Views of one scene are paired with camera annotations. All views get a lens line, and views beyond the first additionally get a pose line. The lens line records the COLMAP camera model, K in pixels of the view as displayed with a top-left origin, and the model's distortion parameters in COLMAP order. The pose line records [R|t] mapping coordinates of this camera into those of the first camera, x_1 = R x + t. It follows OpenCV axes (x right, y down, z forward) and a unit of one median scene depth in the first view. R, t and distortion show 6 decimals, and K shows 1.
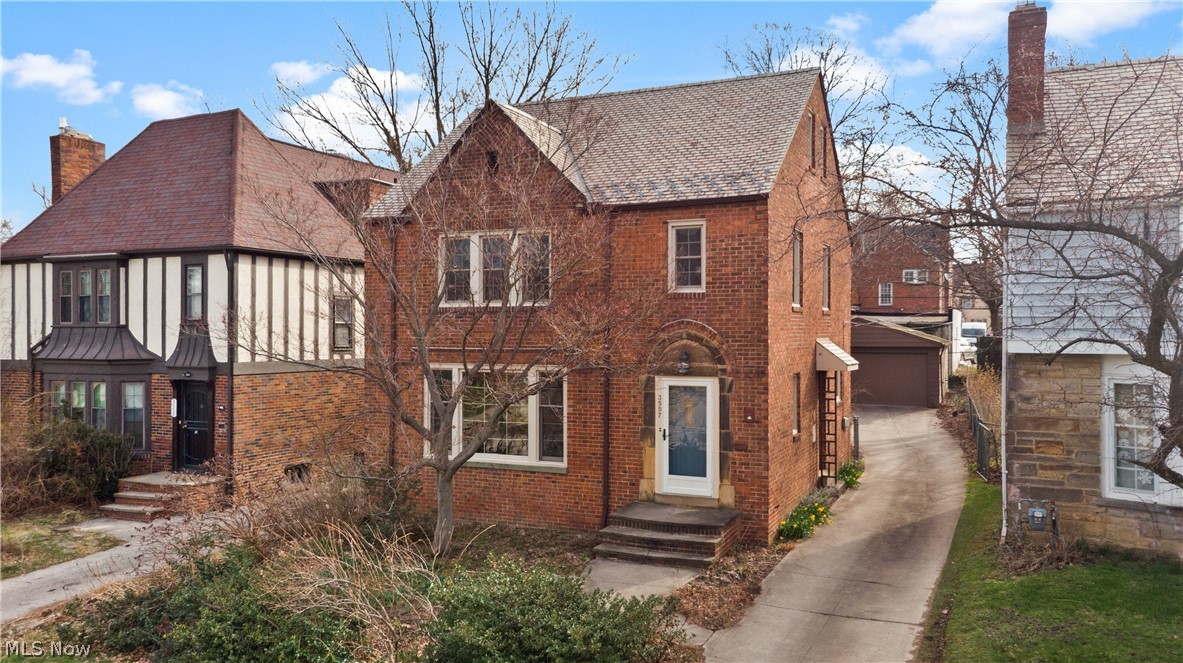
lens RADIAL K [[853.4, 0, 591.5], [0, 853.4, 331.5], [0, 0, 1]] dist [0.021391, -0.002544]
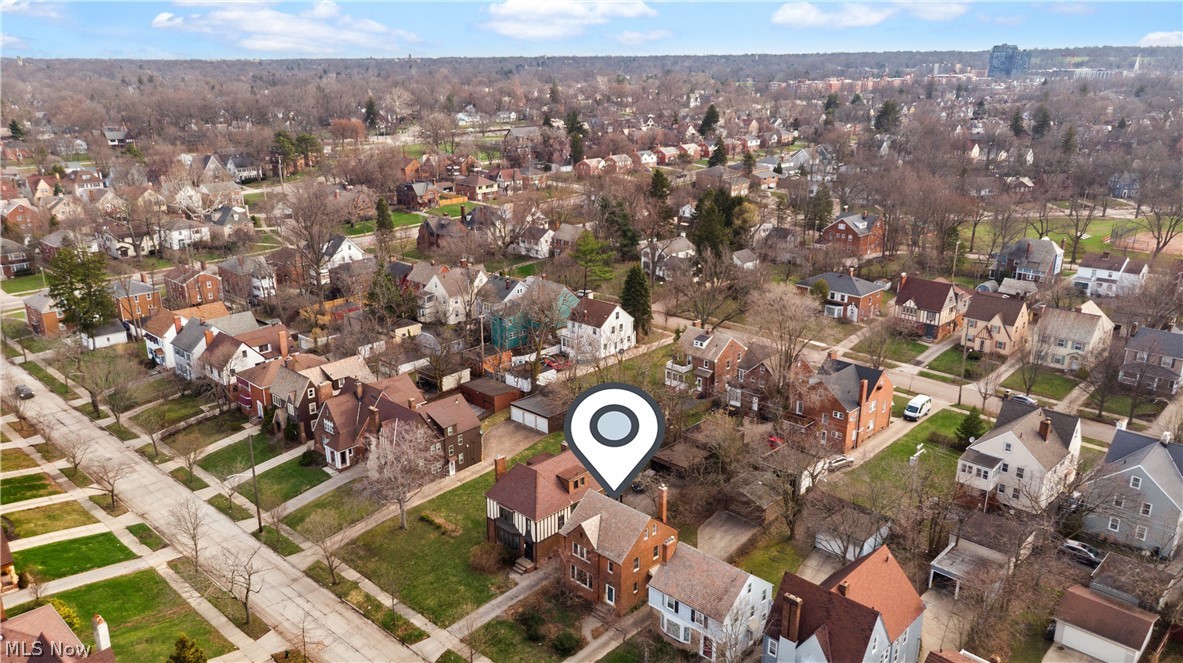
lens RADIAL K [[861.9, 0, 591.5], [0, 861.9, 331.5], [0, 0, 1]] dist [0.026364, -0.000534]
pose [[0.935635, 0.101453, -0.338076, 1.305824], [0.000340, 0.957543, 0.288289, -2.374050], [0.352970, -0.269849, 0.895876, -2.731305]]
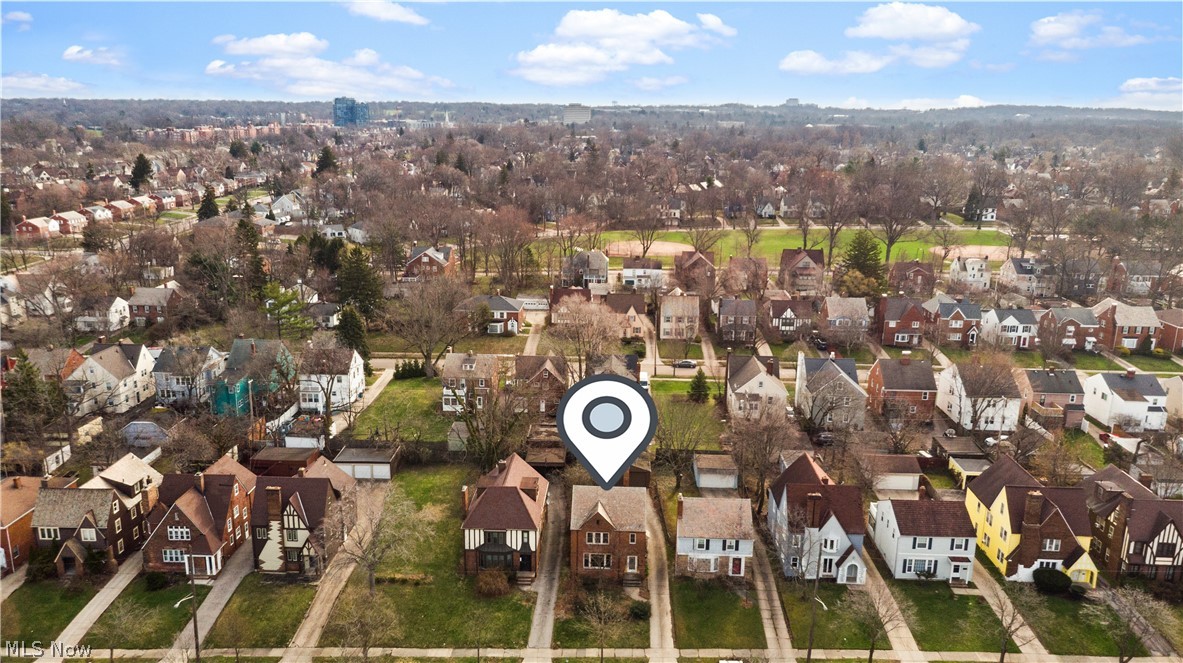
lens RADIAL K [[853.4, 0, 591.5], [0, 853.4, 331.5], [0, 0, 1]] dist [0.021391, -0.002544]
pose [[0.936285, -0.080427, 0.341910, -1.692703], [-0.003845, 0.971026, 0.238941, -2.356691], [-0.351221, -0.225032, 0.908848, -3.288308]]
